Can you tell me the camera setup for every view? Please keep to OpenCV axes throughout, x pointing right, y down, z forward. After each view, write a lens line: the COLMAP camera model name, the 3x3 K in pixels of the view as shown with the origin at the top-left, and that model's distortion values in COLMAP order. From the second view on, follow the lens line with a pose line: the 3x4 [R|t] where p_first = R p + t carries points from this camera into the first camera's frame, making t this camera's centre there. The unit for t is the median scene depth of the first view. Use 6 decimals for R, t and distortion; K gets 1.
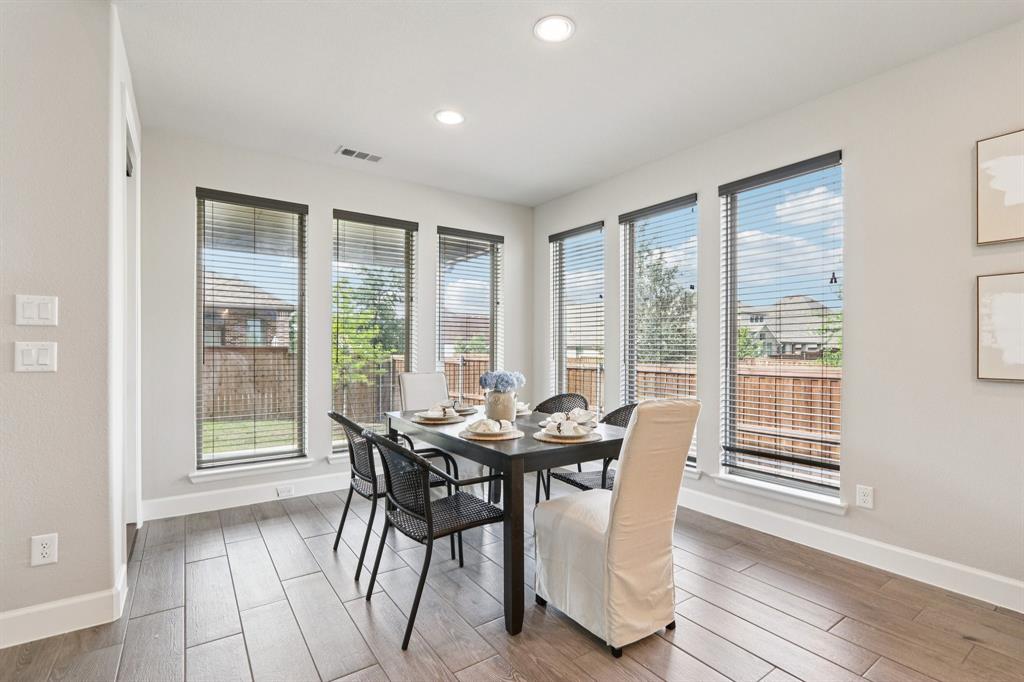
lens RADIAL K [[476.5, 0, 512.0], [0, 476.5, 341.0], [0, 0, 1]] dist [-0.009583, 0.000077]
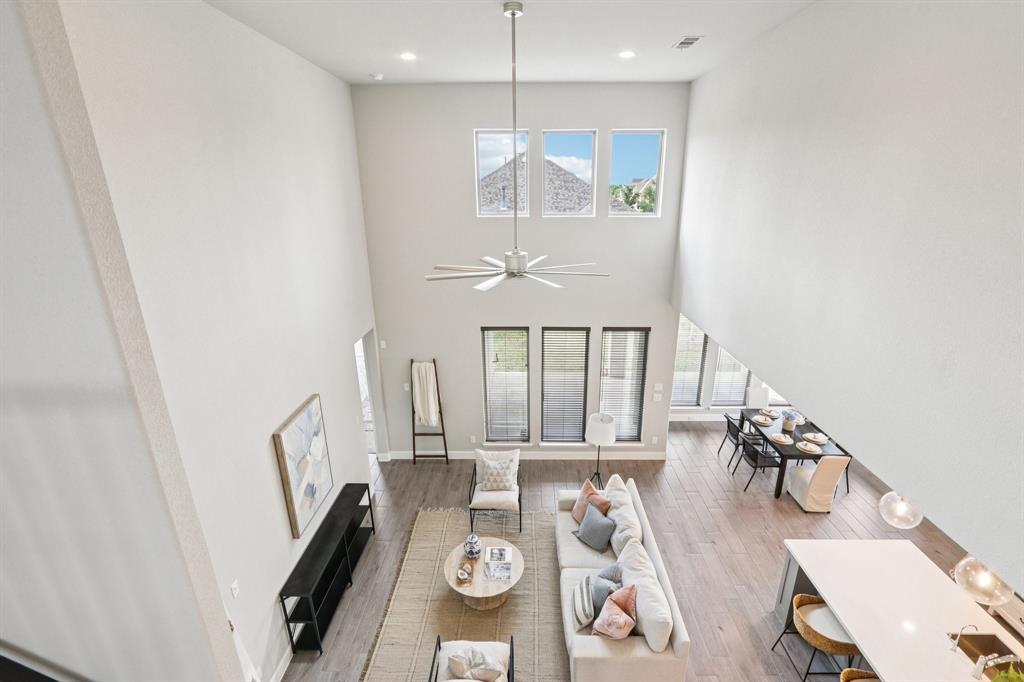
lens RADIAL K [[476.5, 0, 512.0], [0, 476.5, 341.0], [0, 0, 1]] dist [-0.009583, 0.000077]
pose [[0.804554, 0.180154, -0.565895, 0.203233], [0.008285, 0.949382, 0.314016, -1.597532], [0.593822, -0.257331, 0.762336, -2.533888]]
